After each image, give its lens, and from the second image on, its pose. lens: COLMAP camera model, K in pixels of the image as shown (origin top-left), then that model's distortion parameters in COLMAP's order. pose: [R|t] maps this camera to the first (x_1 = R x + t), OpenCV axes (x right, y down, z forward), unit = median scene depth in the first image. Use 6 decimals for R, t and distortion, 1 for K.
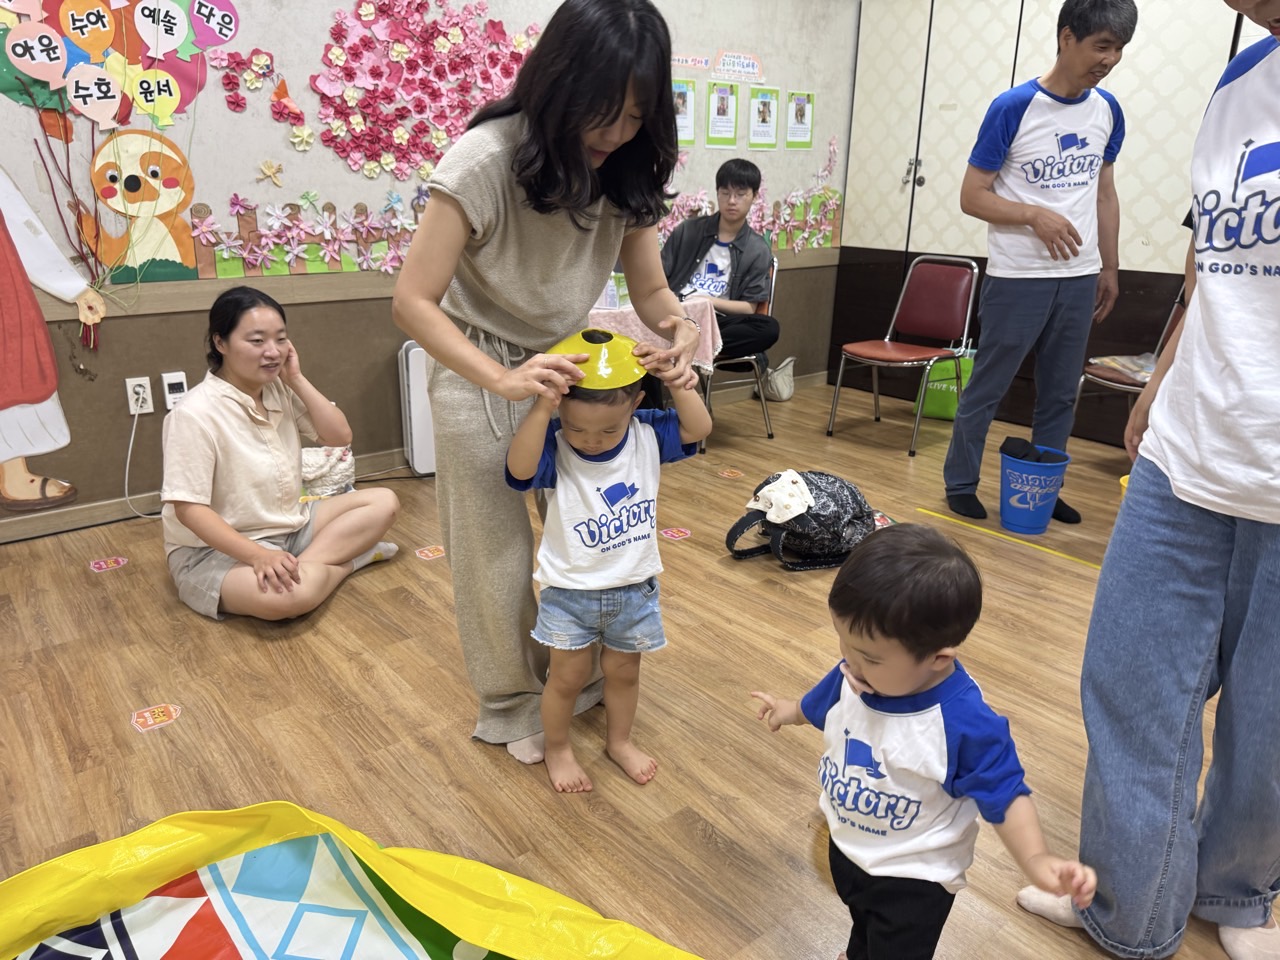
lens RADIAL K [[925.5, 0, 639.4], [0, 925.5, 468.6], [0, 0, 1]] dist [0.020390, -0.022315]
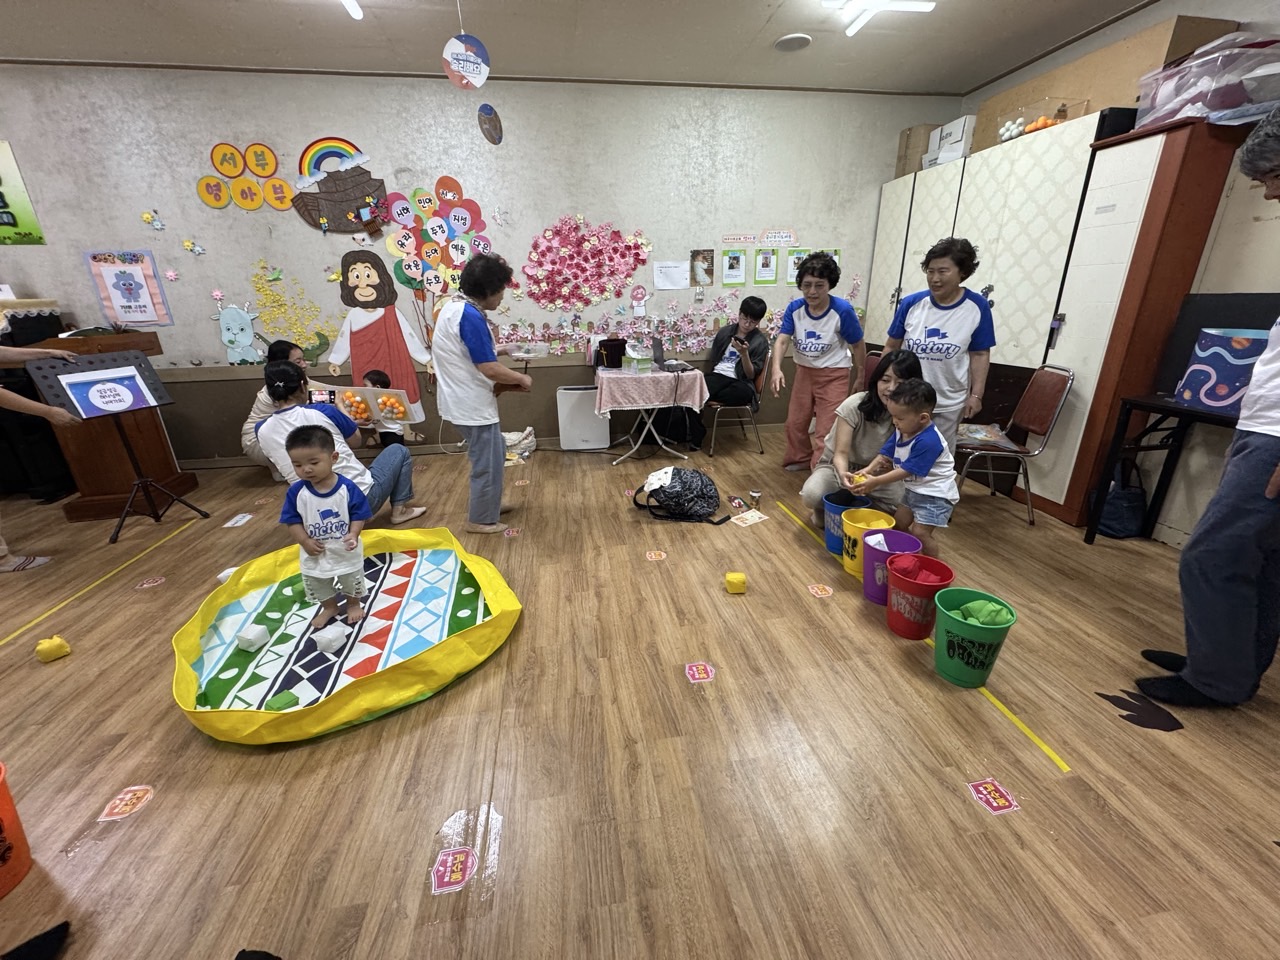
lens RADIAL K [[514.7, 0, 642.3], [0, 514.7, 476.3], [0, 0, 1]] dist [-0.002019, 0.000410]
pose [[0.860772, 0.136864, -0.490245, 0.539420], [-0.121507, 0.990576, 0.063203, -0.032266], [0.494276, 0.005165, 0.869290, 0.061539]]
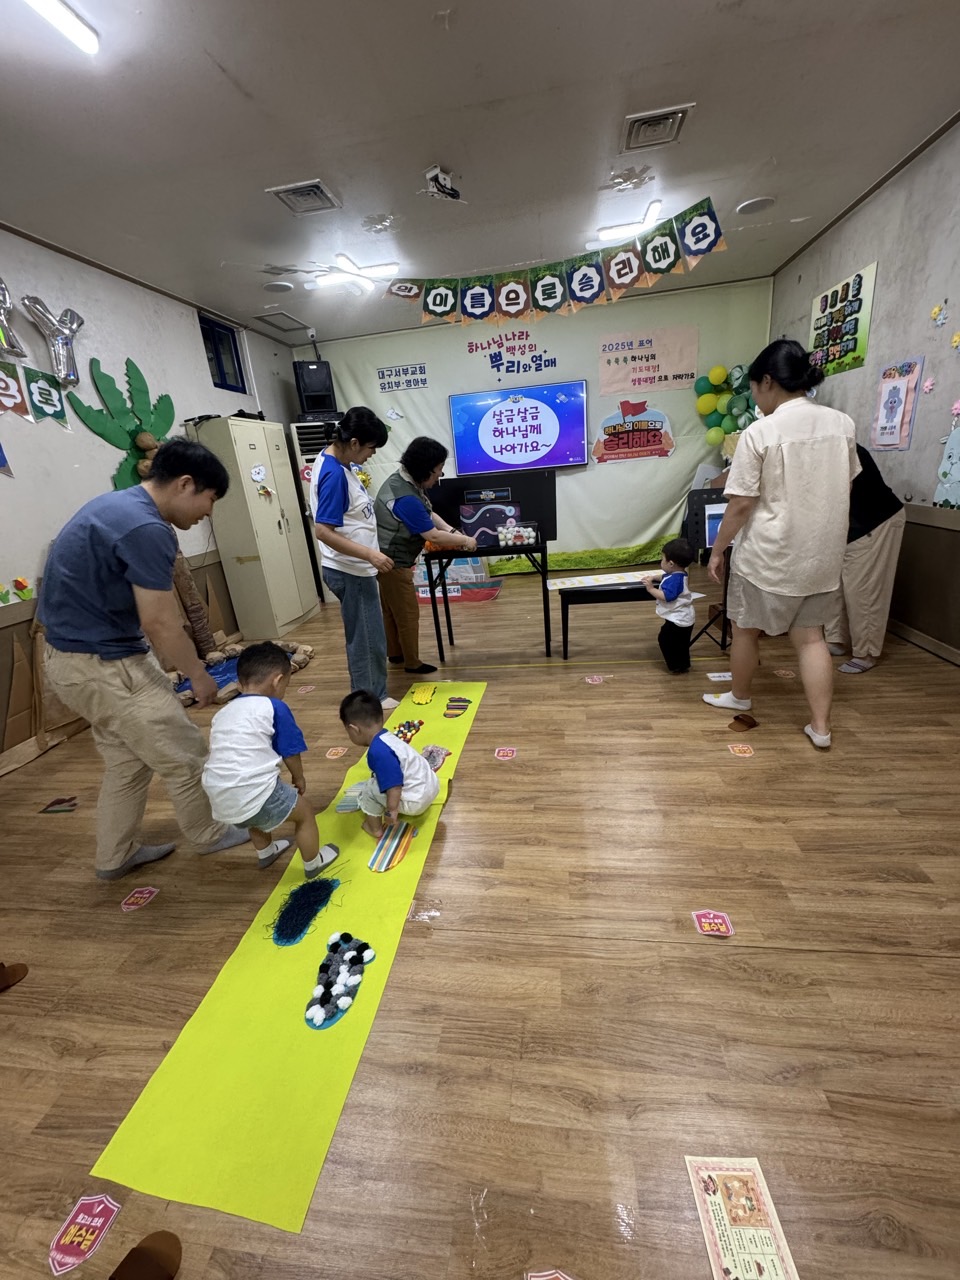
lens RADIAL K [[514.7, 0, 479.0], [0, 514.7, 636.7], [0, 0, 1]] dist [-0.002019, 0.000410]
pose [[-0.738590, 0.260930, -0.621611, 0.290770], [-0.128977, 0.850336, 0.510189, -0.245044], [0.661702, 0.456994, -0.594396, 0.707532]]
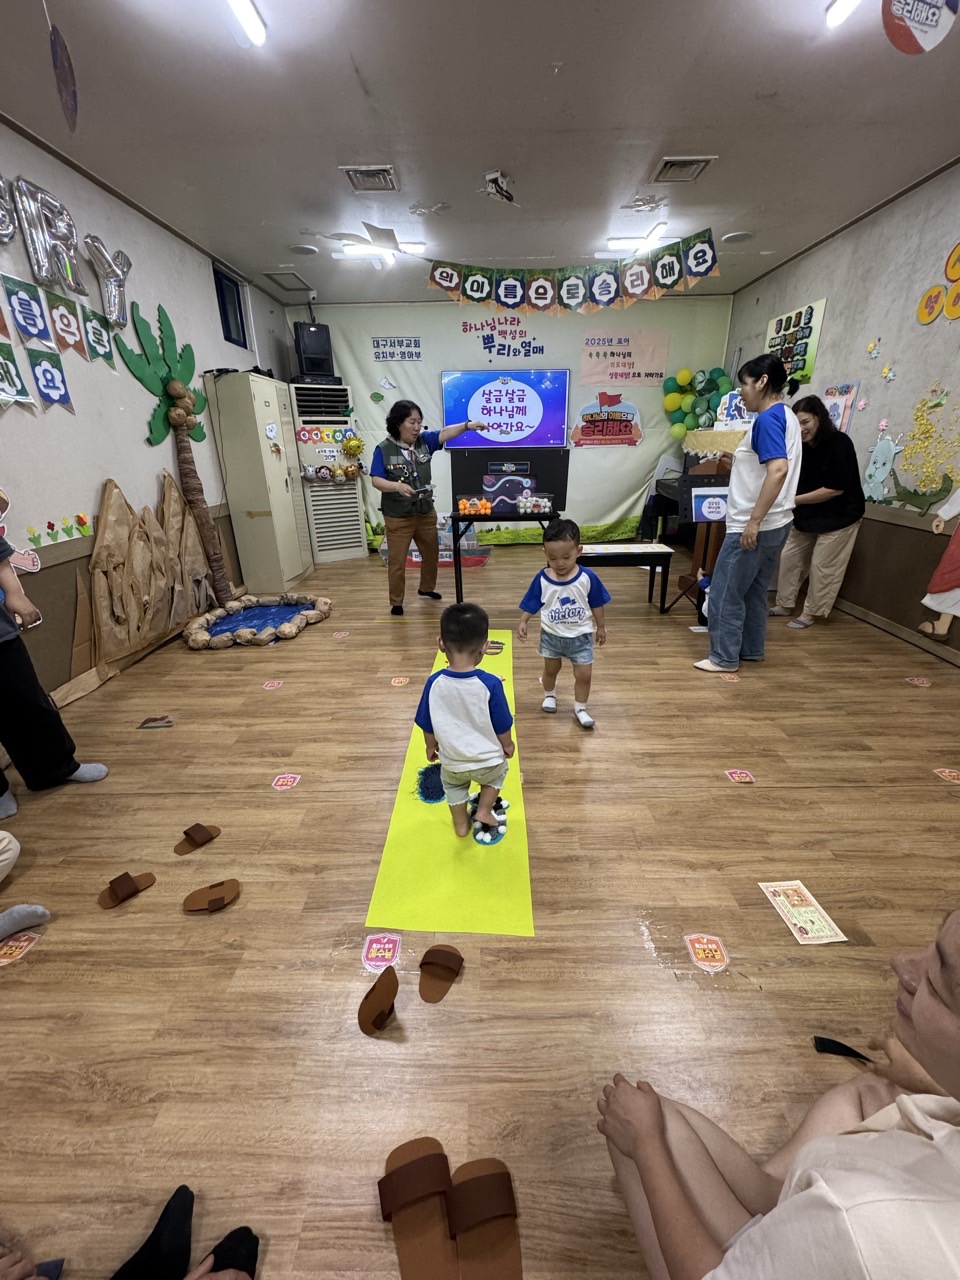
lens RADIAL K [[514.7, 0, 479.7], [0, 514.7, 638.1], [0, 0, 1]] dist [-0.002019, 0.000410]
pose [[-0.645731, 0.268838, -0.714673, 0.529588], [-0.228187, 0.825254, 0.516610, -0.231308], [0.728671, 0.496670, -0.471547, 0.672887]]
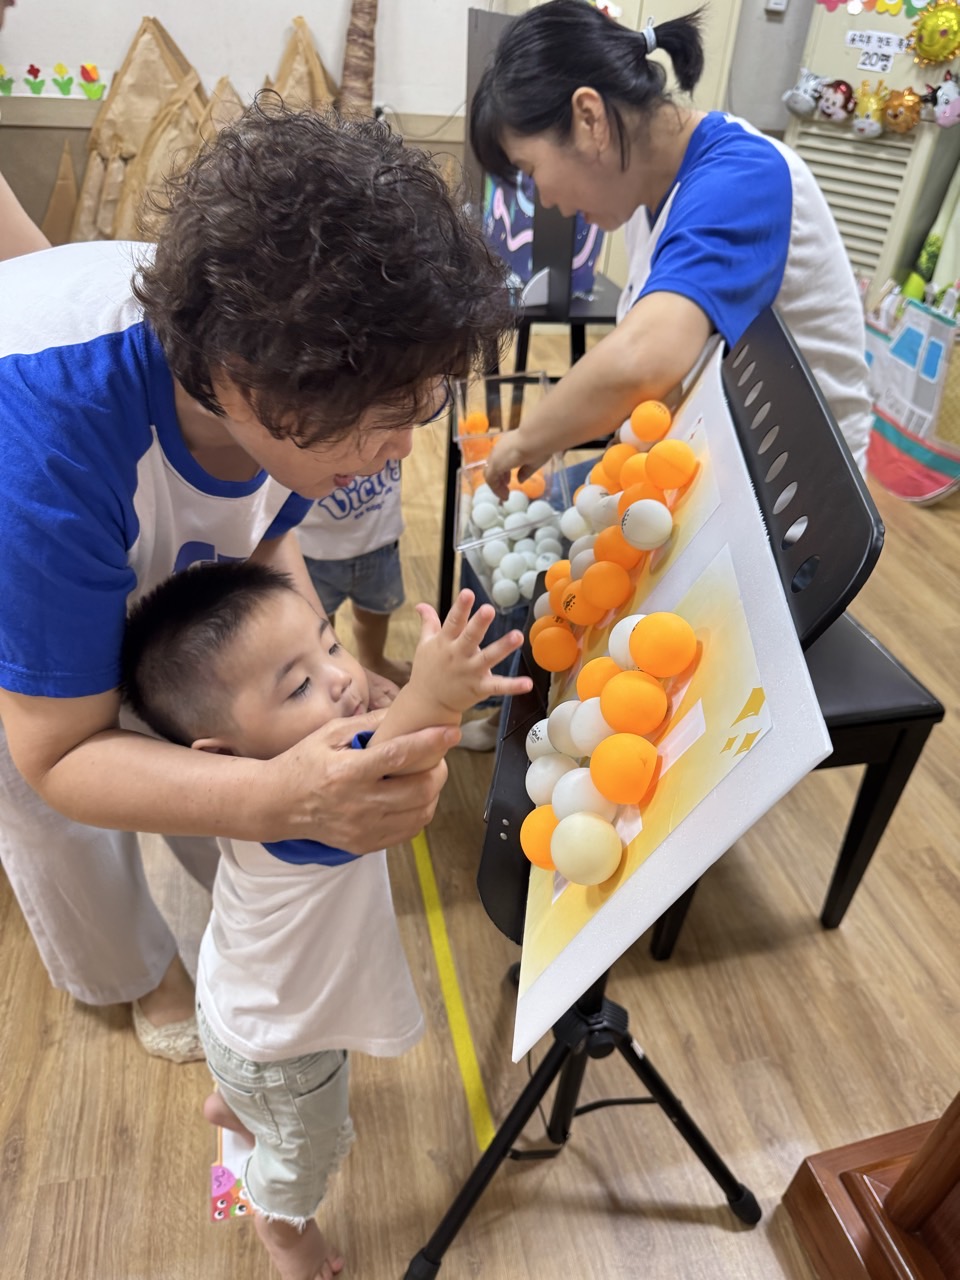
lens RADIAL K [[925.5, 0, 485.4], [0, 925.5, 651.5], [0, 0, 1]] dist [0.020390, -0.022315]
pose [[-0.880664, -0.328183, 0.341653, -0.678405], [0.074530, 0.616220, 0.784039, -0.211389], [-0.467842, 0.715939, -0.518224, 0.543701]]
